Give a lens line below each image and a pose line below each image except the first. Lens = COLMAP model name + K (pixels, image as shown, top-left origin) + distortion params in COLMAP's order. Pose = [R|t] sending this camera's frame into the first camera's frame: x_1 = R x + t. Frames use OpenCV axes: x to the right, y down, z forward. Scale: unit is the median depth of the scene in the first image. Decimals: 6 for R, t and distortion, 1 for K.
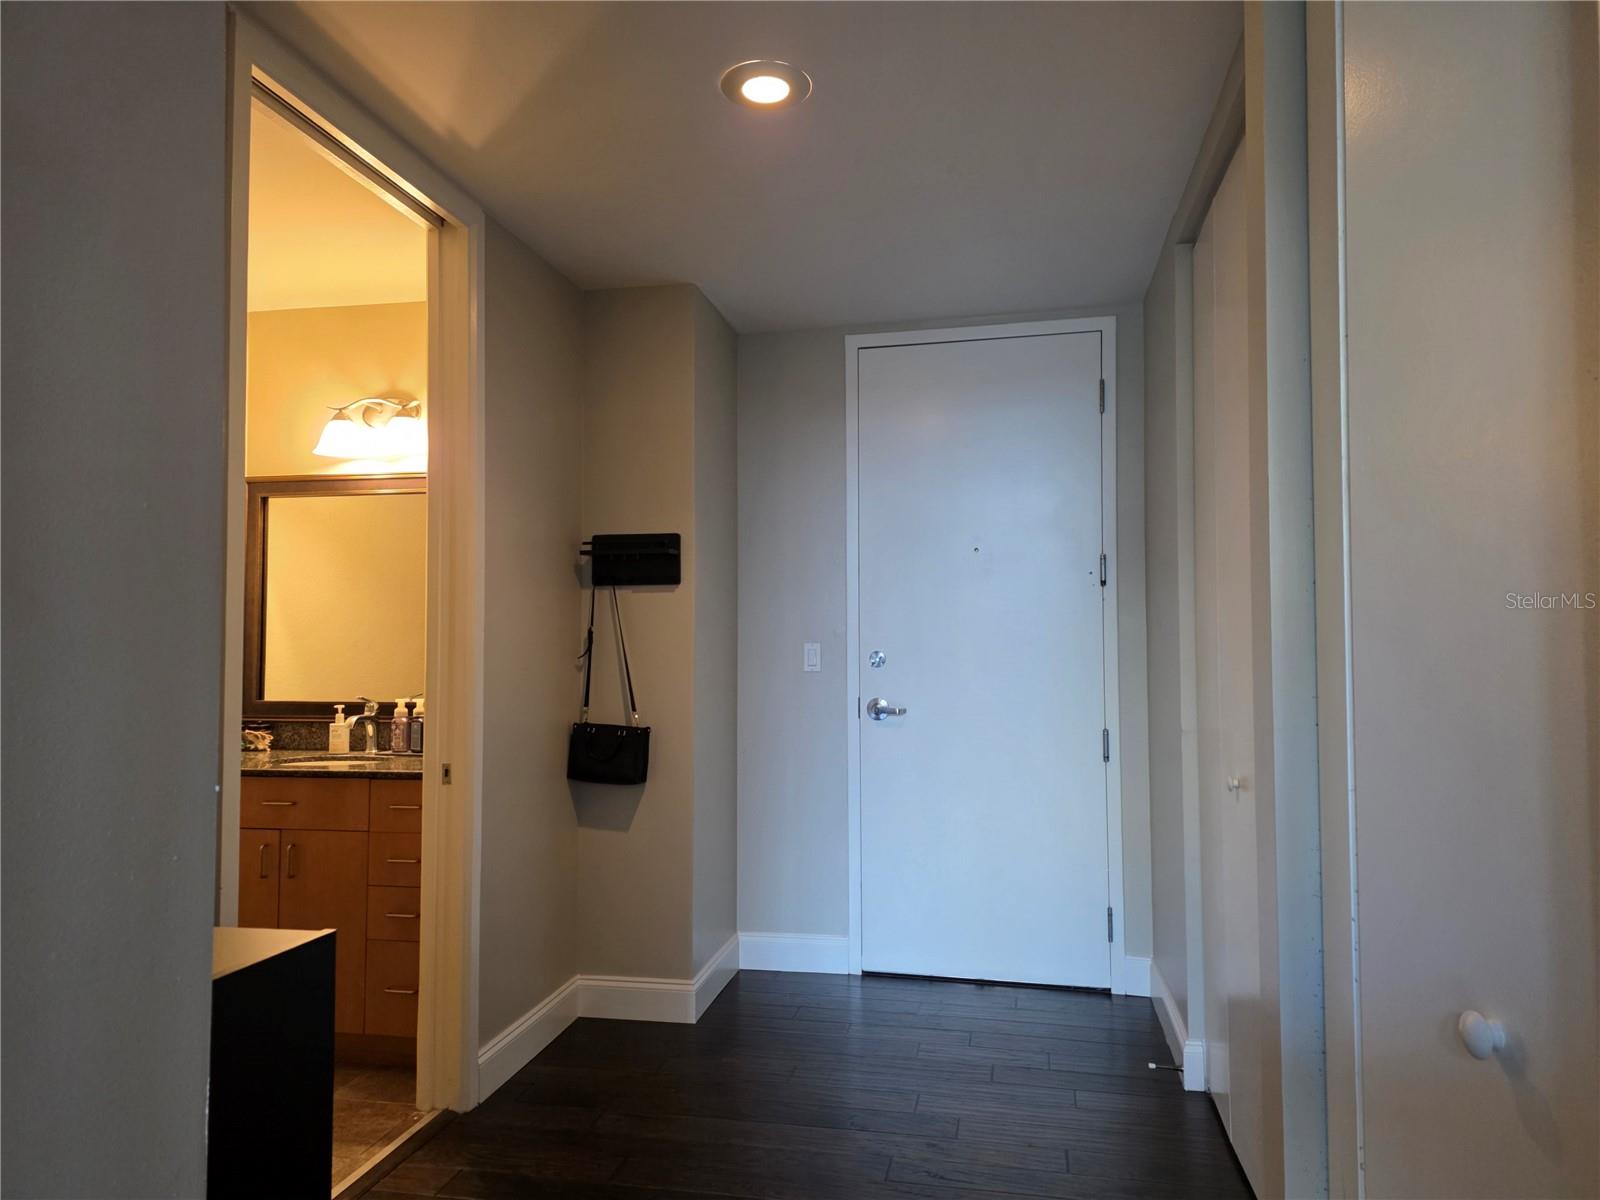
lens RADIAL K [[1077.7, 0, 800.0], [0, 1077.7, 600.0], [0, 0, 1]] dist [0.040702, -0.004690]
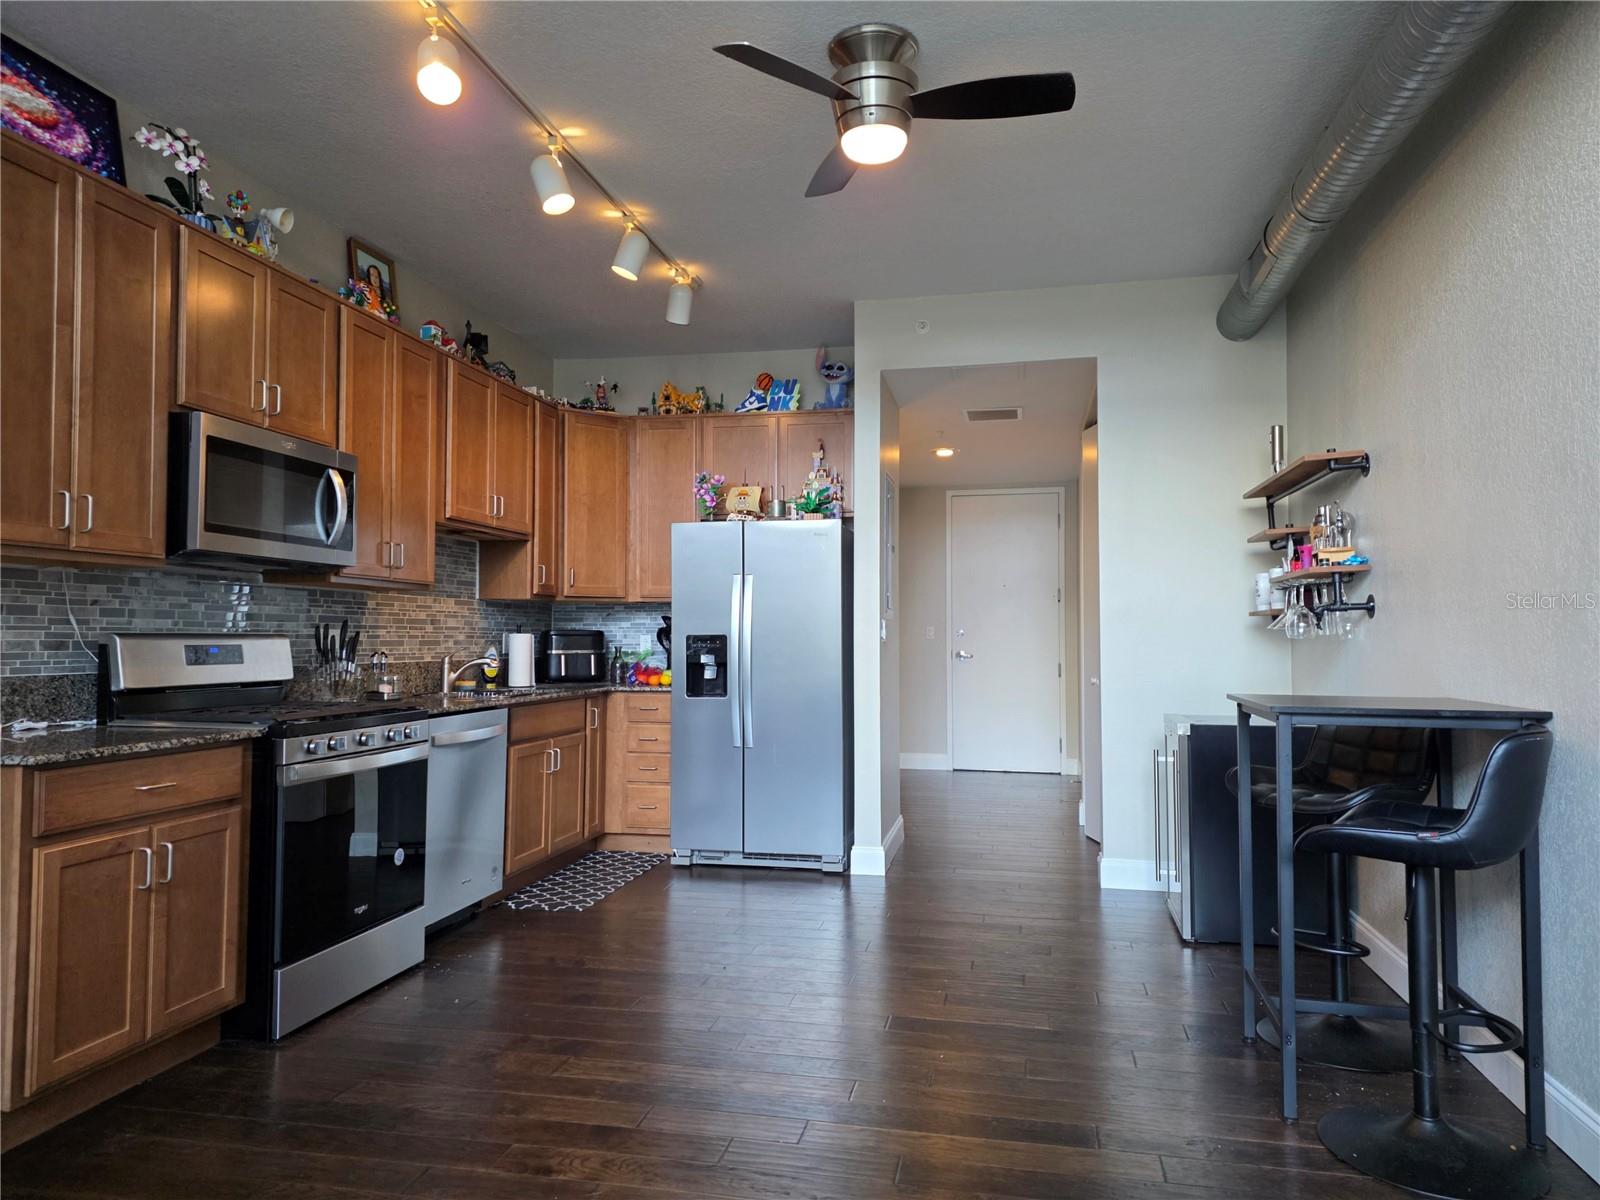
lens RADIAL K [[1077.7, 0, 800.0], [0, 1077.7, 600.0], [0, 0, 1]] dist [0.040702, -0.004690]
pose [[0.999975, 0.004097, -0.005680, -0.255863], [-0.004081, 0.999988, 0.002886, -0.021039], [0.005692, -0.002862, 0.999980, -1.286041]]
